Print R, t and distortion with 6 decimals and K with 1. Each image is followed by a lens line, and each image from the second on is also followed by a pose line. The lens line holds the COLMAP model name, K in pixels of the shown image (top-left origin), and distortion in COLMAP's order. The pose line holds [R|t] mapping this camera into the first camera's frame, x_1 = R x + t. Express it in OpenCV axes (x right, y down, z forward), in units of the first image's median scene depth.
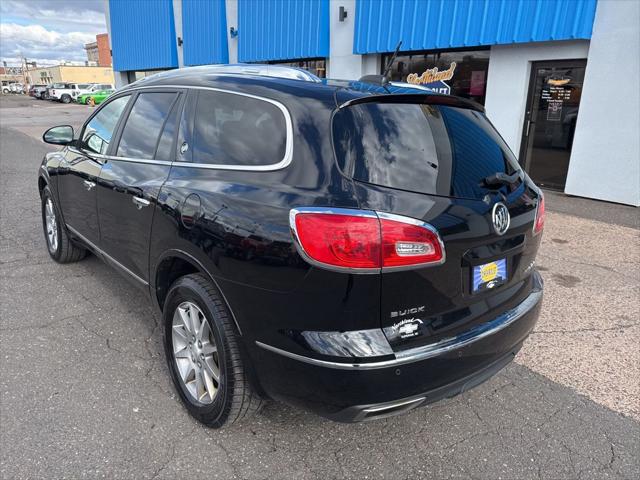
lens RADIAL K [[457.8, 0, 321.2], [0, 457.8, 235.9], [0, 0, 1]] dist [0.003244, -0.002729]
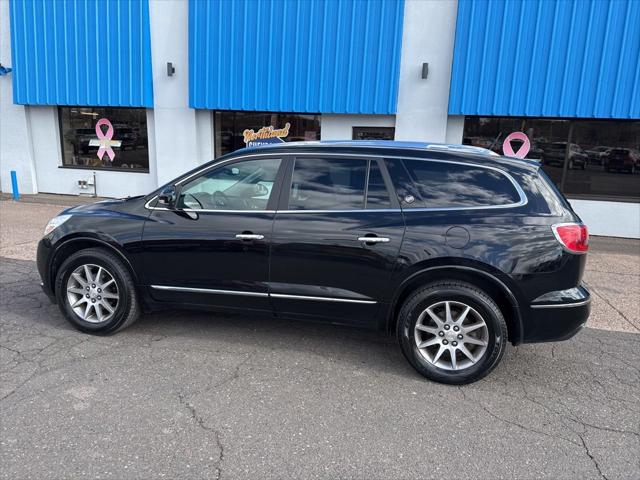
lens RADIAL K [[450.6, 0, 320.2], [0, 450.6, 244.7], [0, 0, 1]] dist [0.041495, -0.048453]
pose [[0.805414, -0.108323, 0.582730, -0.483915], [0.150601, 0.988293, -0.024440, -0.020809], [-0.573261, 0.107444, 0.812298, 0.012524]]
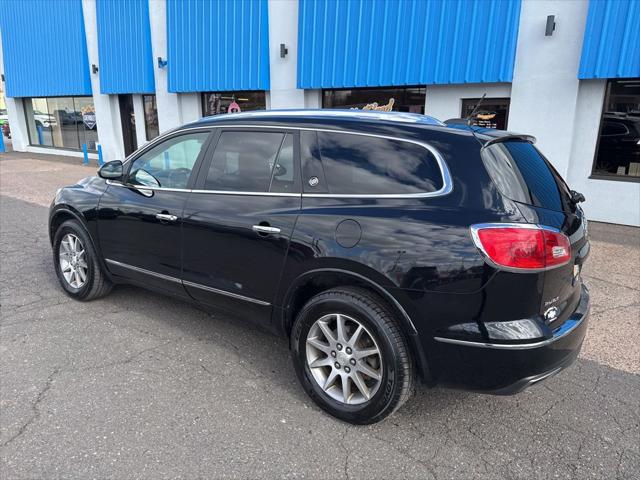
lens RADIAL K [[451.8, 0, 320.8], [0, 451.8, 236.5], [0, 0, 1]] dist [0.046832, -0.053366]
pose [[0.973005, -0.051825, 0.224890, -0.192584], [0.063771, 0.996896, -0.046180, -0.000019], [-0.221799, 0.059275, 0.973289, -0.034005]]
